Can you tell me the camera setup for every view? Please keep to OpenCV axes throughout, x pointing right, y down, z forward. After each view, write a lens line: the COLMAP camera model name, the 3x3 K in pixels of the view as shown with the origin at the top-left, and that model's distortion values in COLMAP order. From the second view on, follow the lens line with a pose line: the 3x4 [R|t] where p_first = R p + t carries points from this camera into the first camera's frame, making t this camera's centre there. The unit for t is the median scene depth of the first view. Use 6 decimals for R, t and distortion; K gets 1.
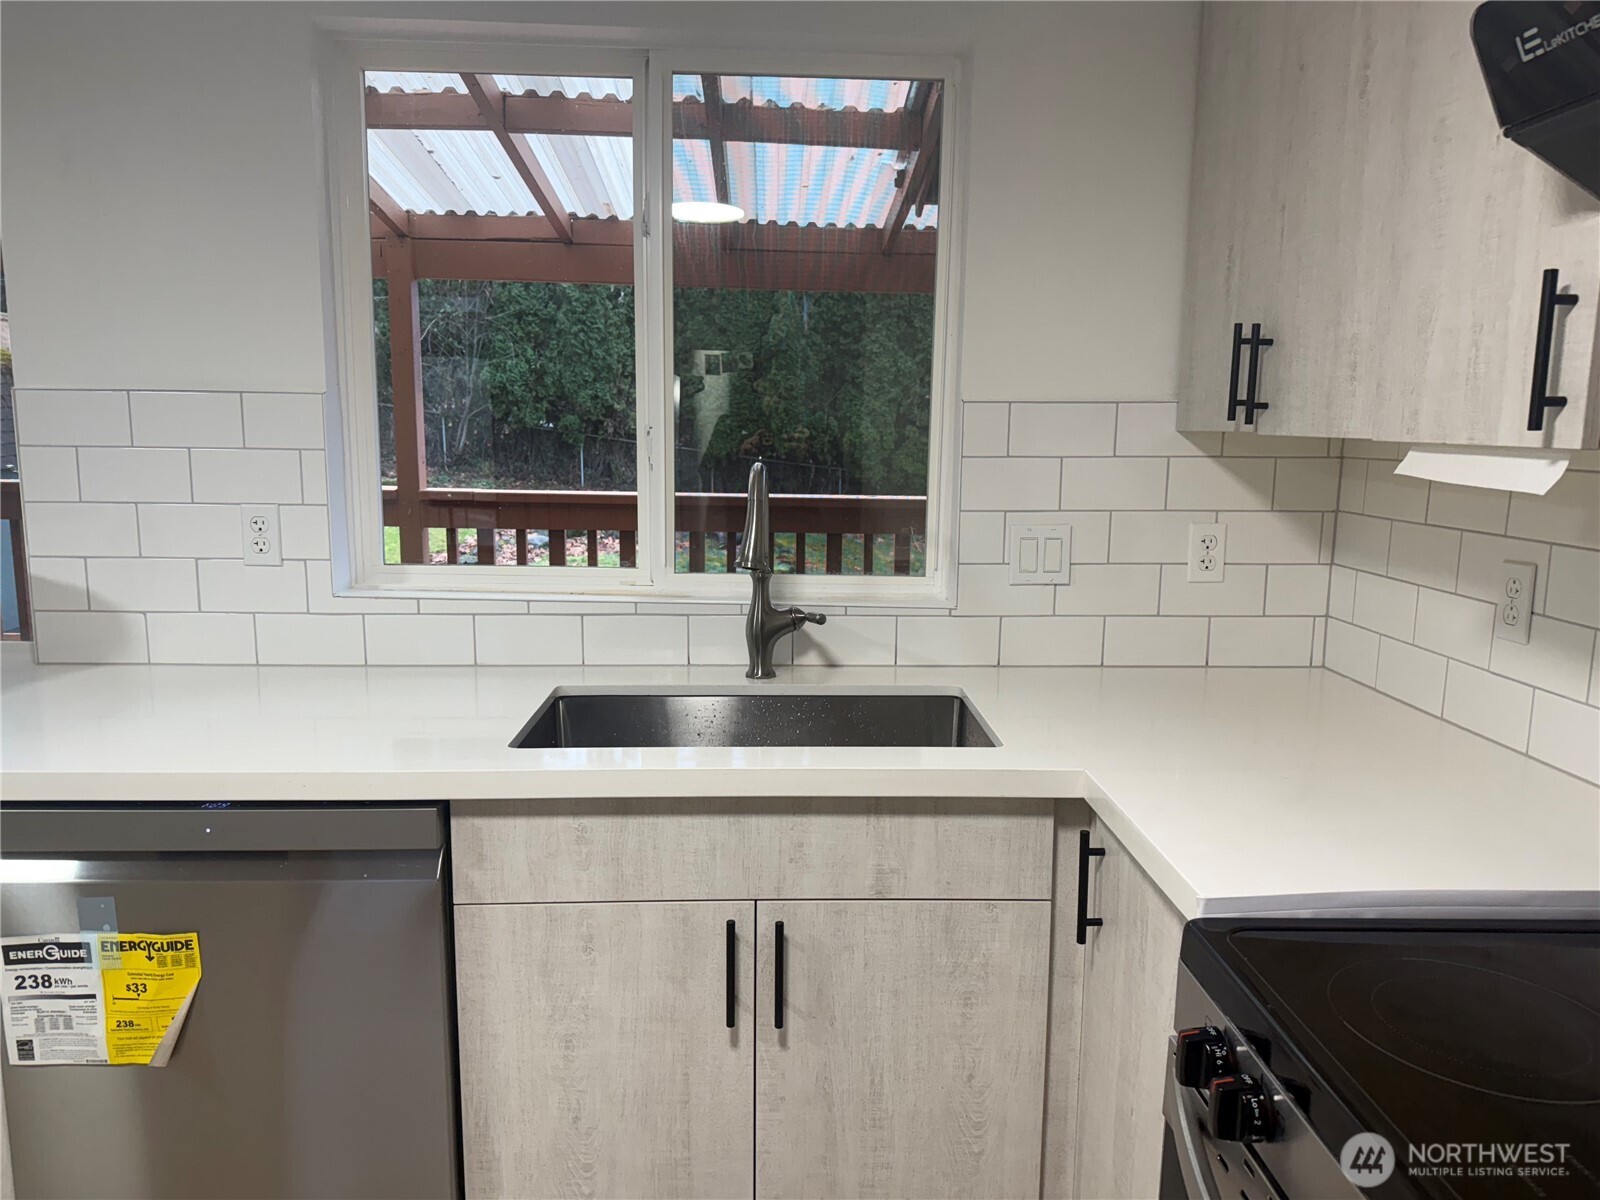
lens RADIAL K [[1114.2, 0, 800.0], [0, 1114.2, 600.0], [0, 0, 1]] dist [0.062877, -0.059956]
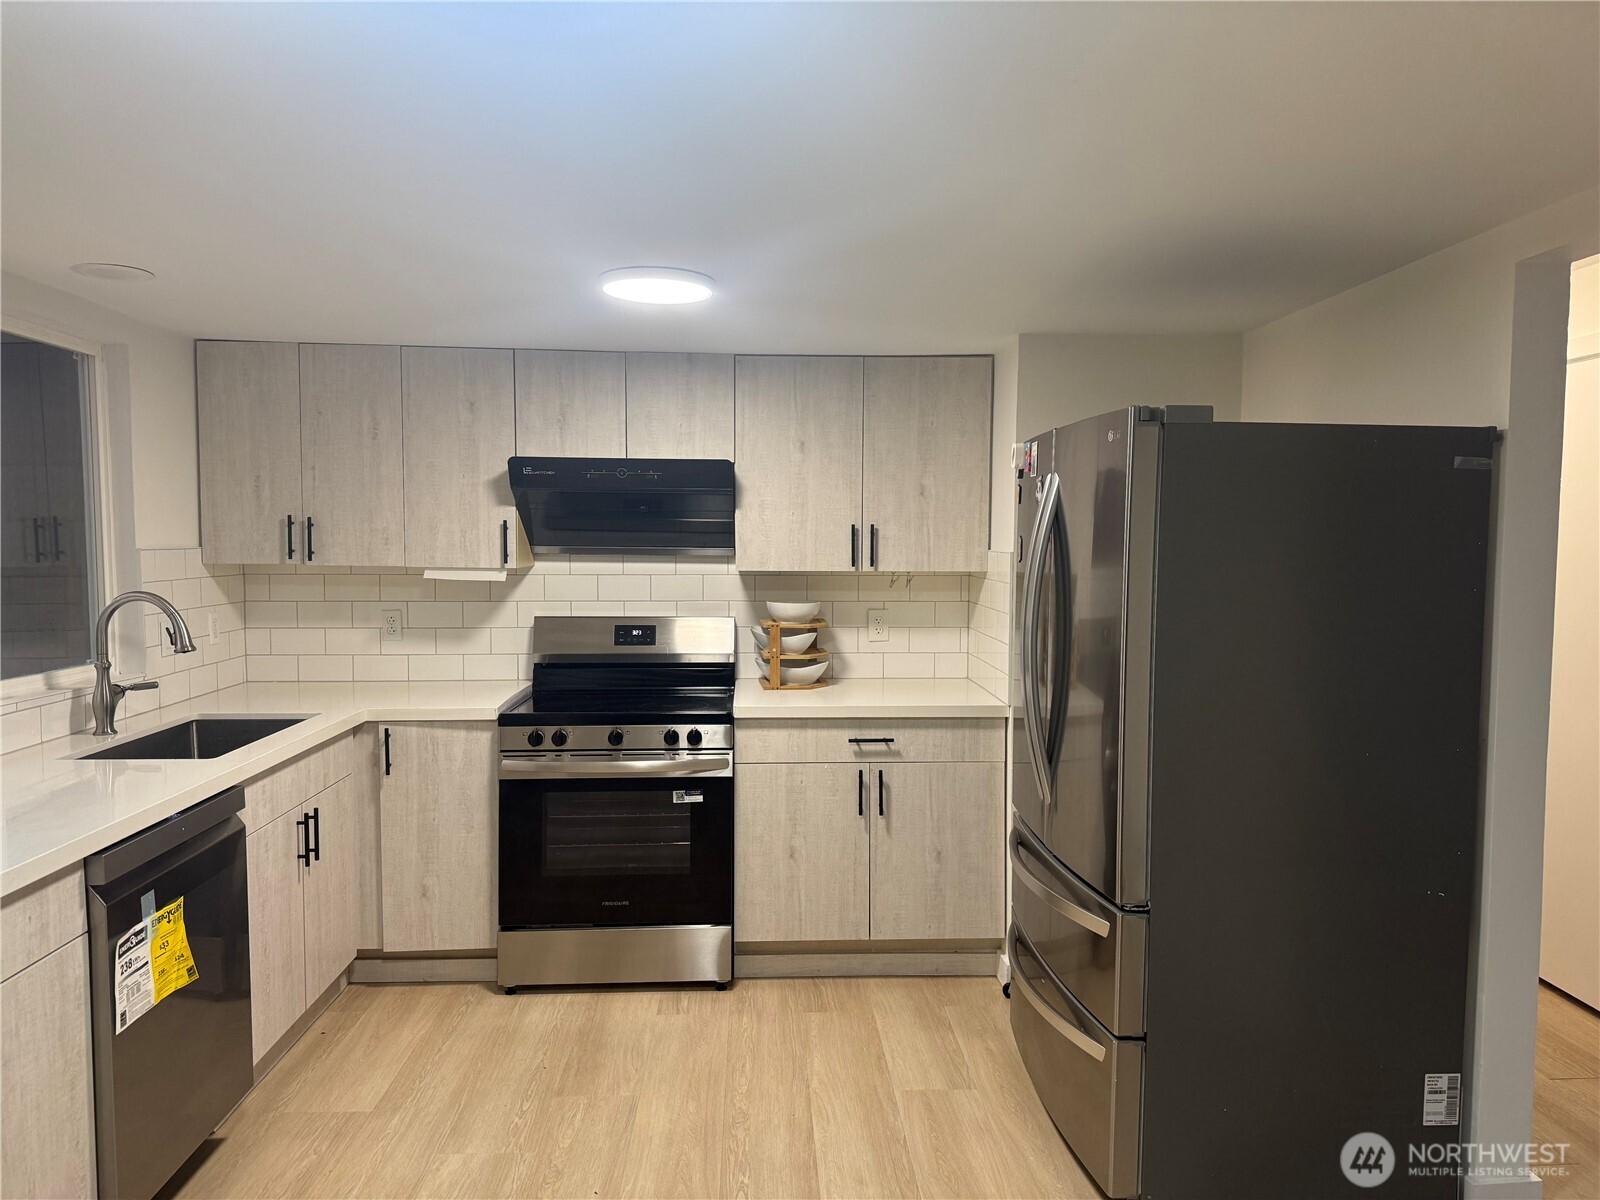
lens RADIAL K [[1114.2, 0, 800.0], [0, 1114.2, 600.0], [0, 0, 1]] dist [0.062877, -0.059956]
pose [[-0.007854, -0.070266, 0.997497, -2.064519], [0.152043, 0.985846, 0.070643, -0.101182], [-0.988343, 0.152218, 0.002941, 0.055120]]
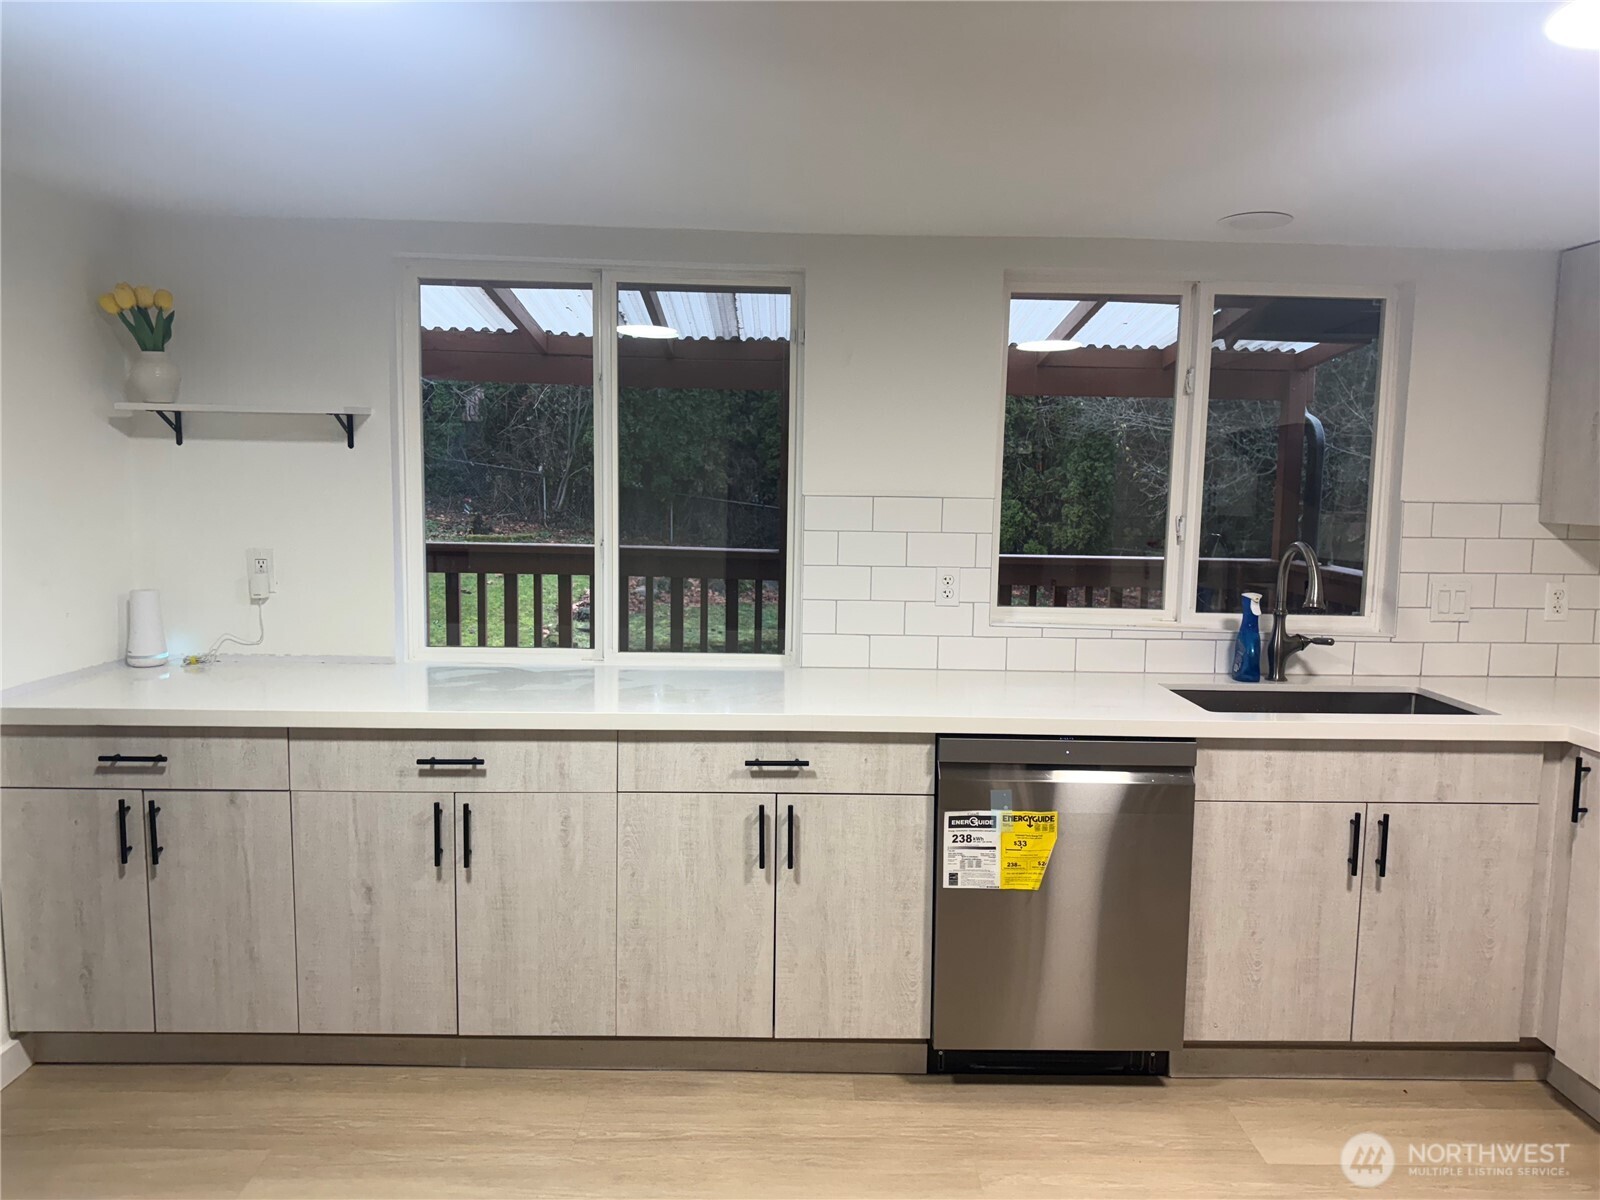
lens RADIAL K [[1096.8, 0, 801.2], [0, 1096.8, 592.0], [0, 0, 1]] dist [0.004643, -0.034269]
pose [[0.999411, 0.008019, -0.033360, -0.849710], [-0.009871, 0.998398, -0.055708, 0.051823], [0.032860, 0.056005, 0.997890, -0.705082]]
